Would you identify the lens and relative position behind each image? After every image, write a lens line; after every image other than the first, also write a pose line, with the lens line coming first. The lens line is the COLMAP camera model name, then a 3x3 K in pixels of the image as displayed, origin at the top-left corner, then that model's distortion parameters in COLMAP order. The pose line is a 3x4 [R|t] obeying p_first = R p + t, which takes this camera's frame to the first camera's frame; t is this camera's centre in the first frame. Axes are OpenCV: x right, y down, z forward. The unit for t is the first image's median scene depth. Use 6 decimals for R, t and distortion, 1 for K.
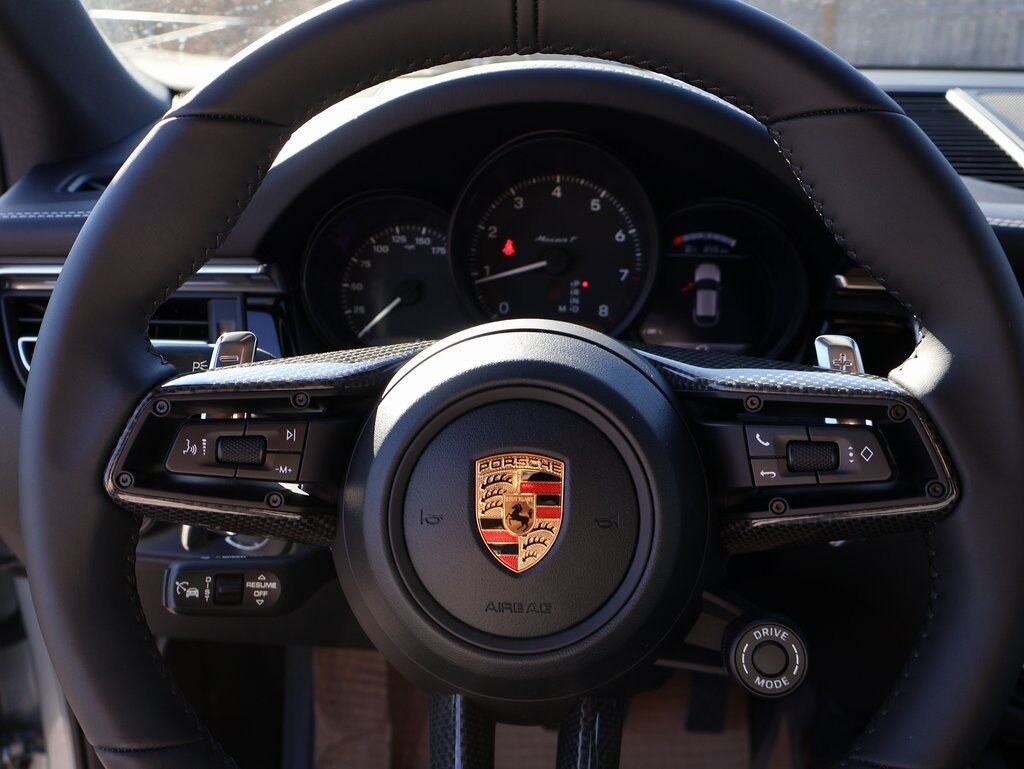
lens RADIAL K [[1099.7, 0, 516.3], [0, 1099.7, 379.7], [0, 0, 1]] dist [0.089200, 0.018687]
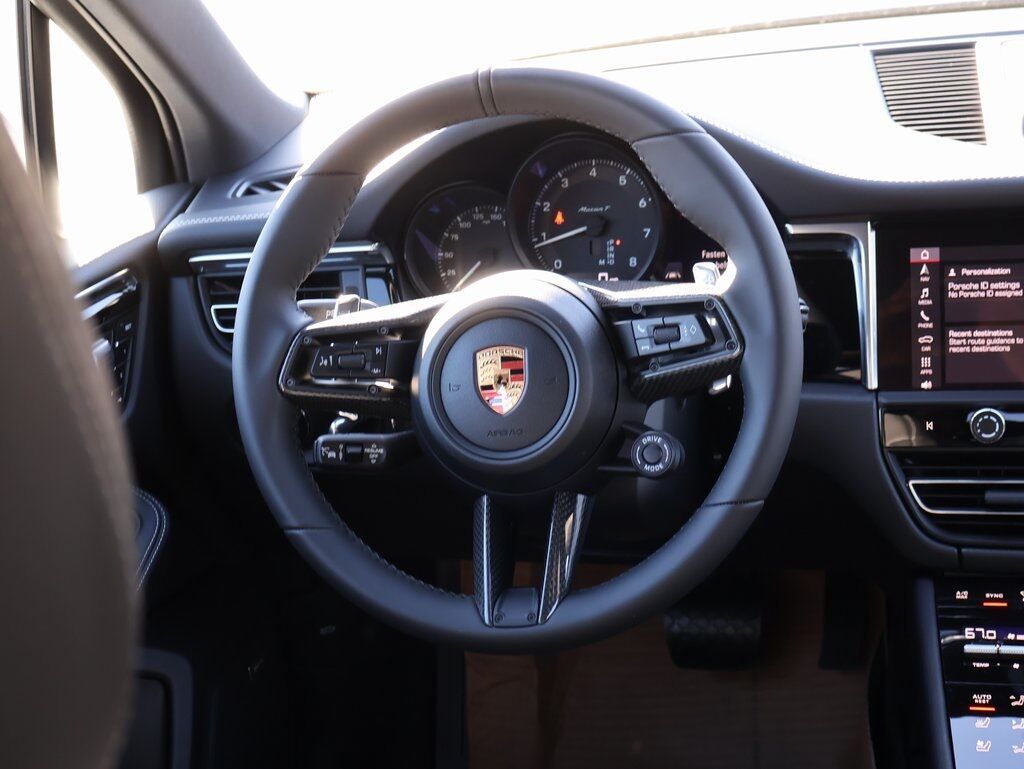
lens RADIAL K [[1686.7, 0, 511.8], [0, 1686.7, 365.4], [0, 0, 1]] dist [-0.004379, 0.011771]
pose [[0.979430, -0.049803, -0.195541, 0.508538], [0.045375, 0.998603, -0.027062, 0.167386], [0.196616, 0.017633, 0.980322, -1.522595]]
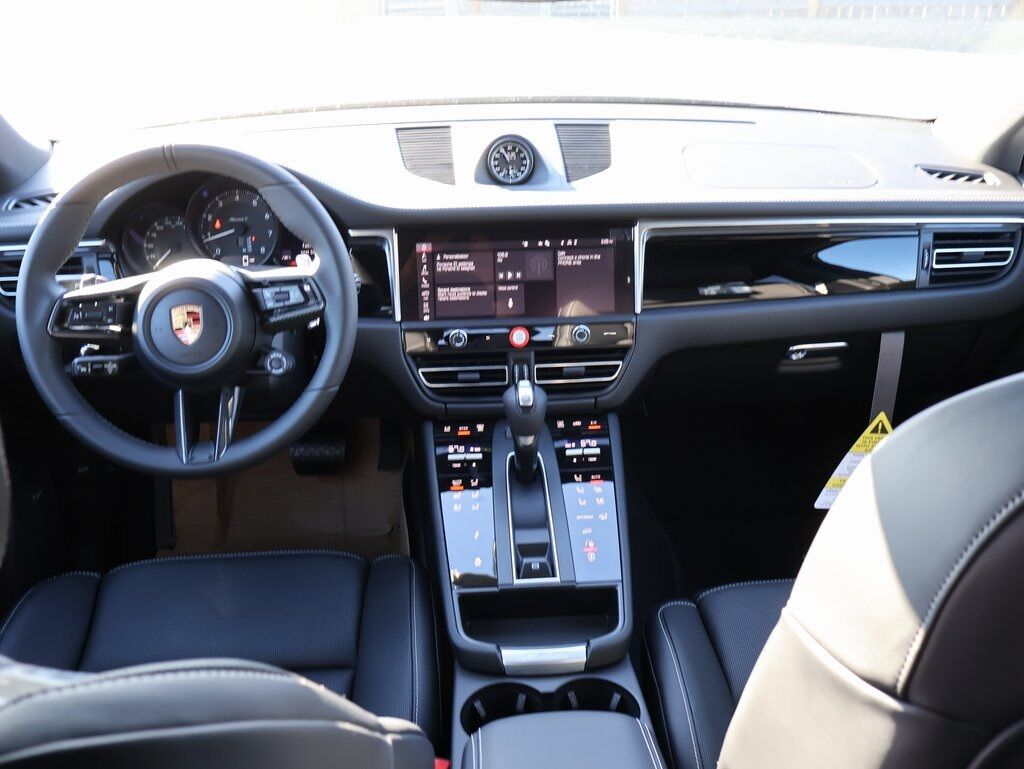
lens RADIAL K [[1014.3, 0, 510.7], [0, 1014.3, 363.3], [0, 0, 1]] dist [0.004134, 0.023259]
pose [[0.991905, -0.077750, 0.100392, 0.565481], [0.071189, 0.995186, 0.067362, 0.102452], [-0.105146, -0.059670, 0.992665, -1.788790]]
